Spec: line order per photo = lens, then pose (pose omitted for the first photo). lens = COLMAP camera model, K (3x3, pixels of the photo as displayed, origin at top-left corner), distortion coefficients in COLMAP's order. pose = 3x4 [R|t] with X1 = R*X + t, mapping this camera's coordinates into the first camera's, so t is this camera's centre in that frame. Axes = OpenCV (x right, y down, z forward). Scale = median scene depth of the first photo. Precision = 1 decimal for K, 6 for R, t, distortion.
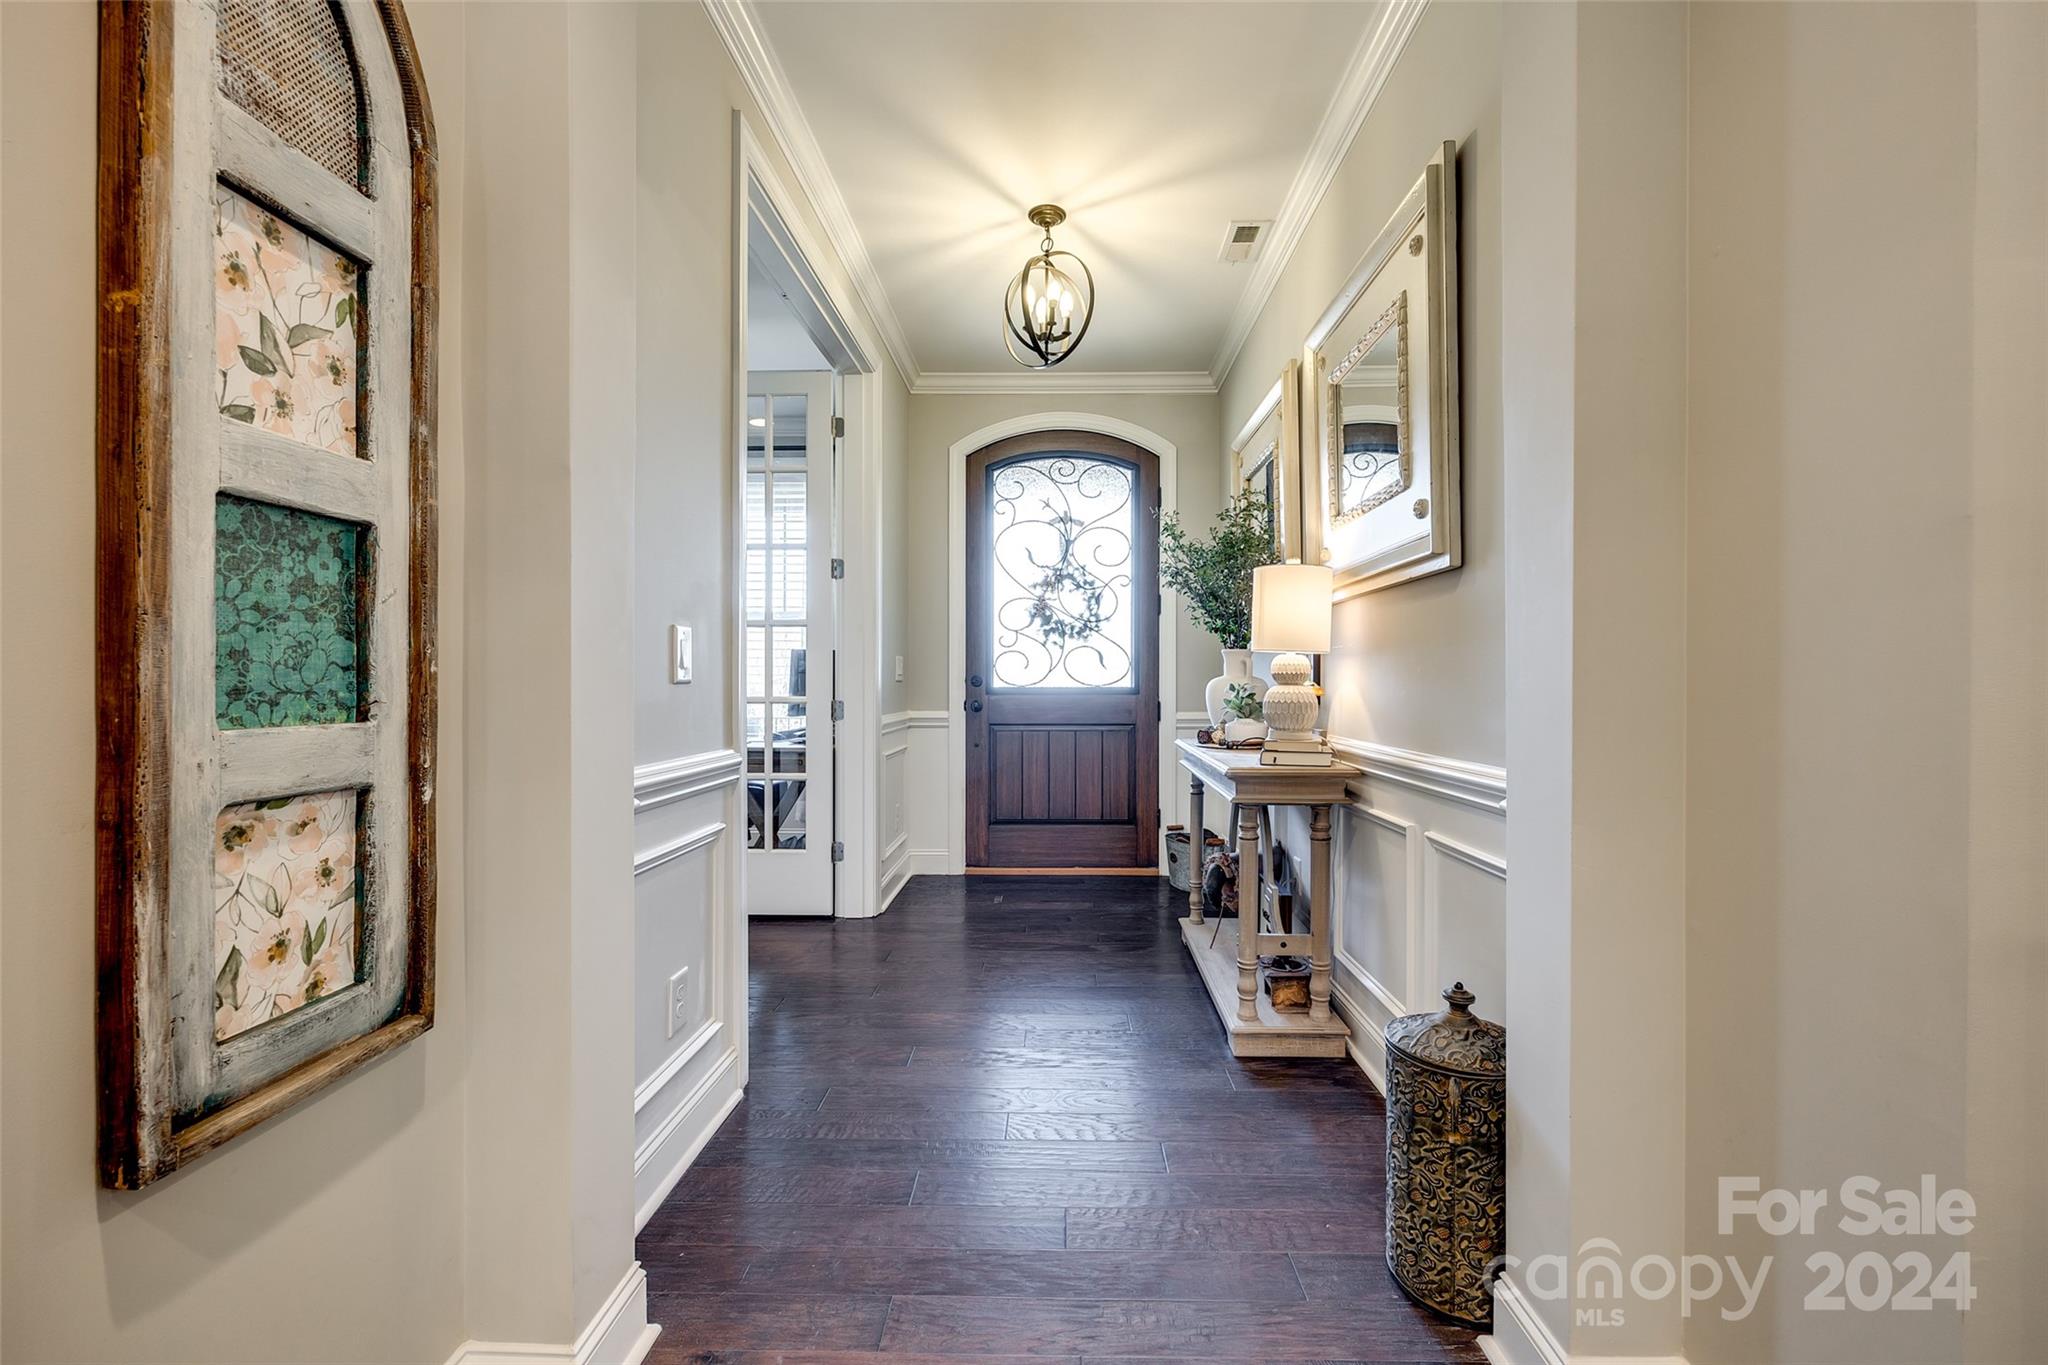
lens RADIAL K [[826.2, 0, 1018.4], [0, 826.2, 680.0], [0, 0, 1]] dist [-0.001574, -0.000173]
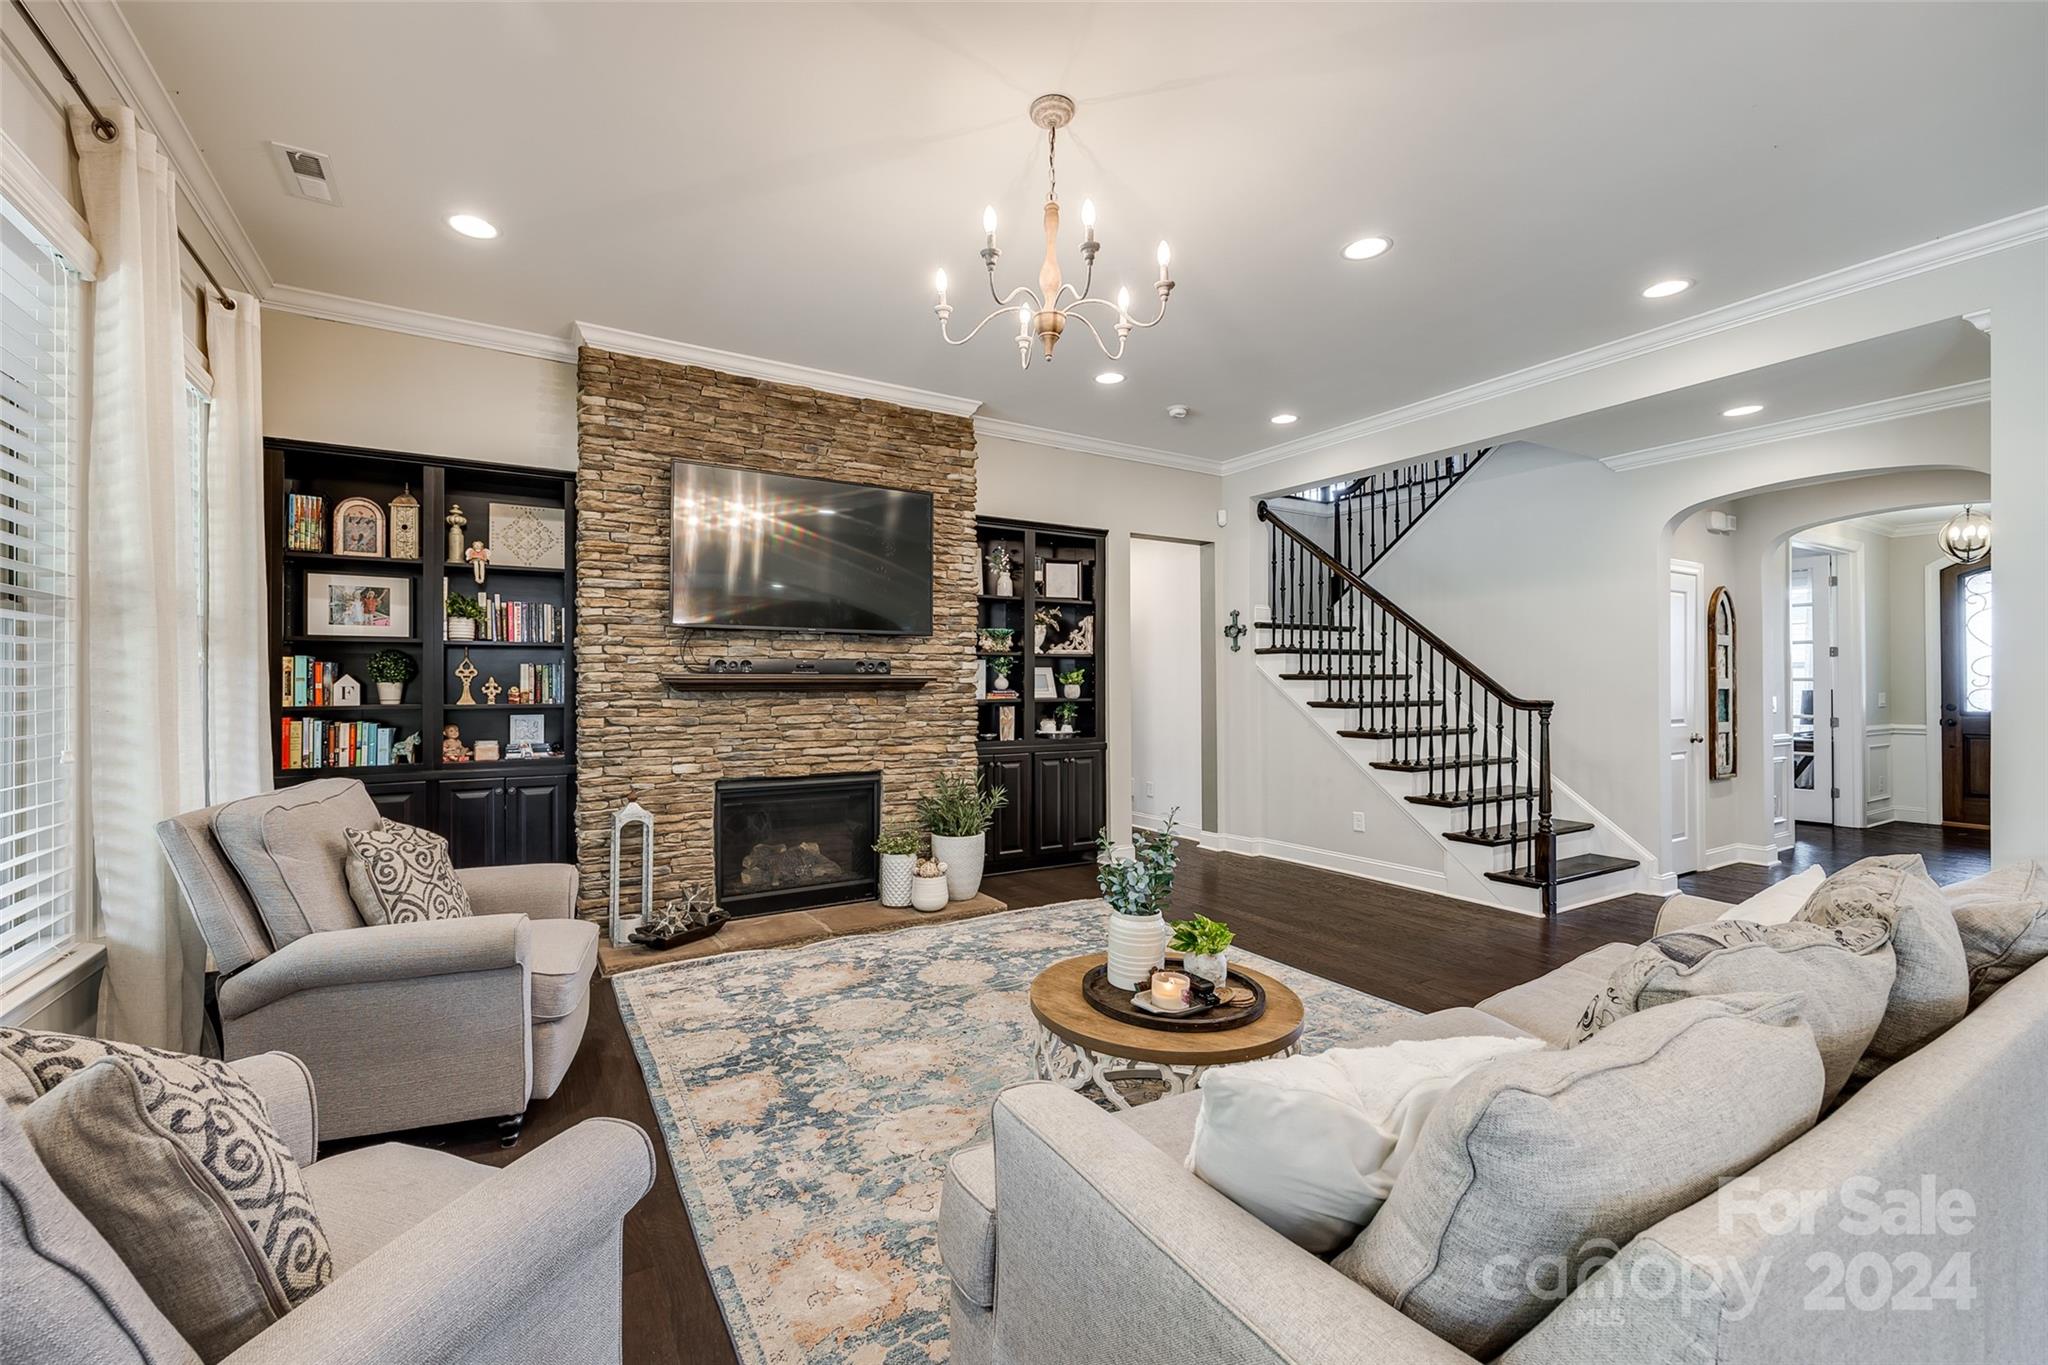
lens RADIAL K [[844.2, 0, 996.6], [0, 844.2, 681.6], [0, 0, 1]] dist [-0.001503, -0.000272]
pose [[0.542761, -0.006570, -0.839862, 0.364565], [0.007334, 0.999968, -0.003083, -0.065316], [0.839855, -0.004486, 0.542792, -1.675626]]
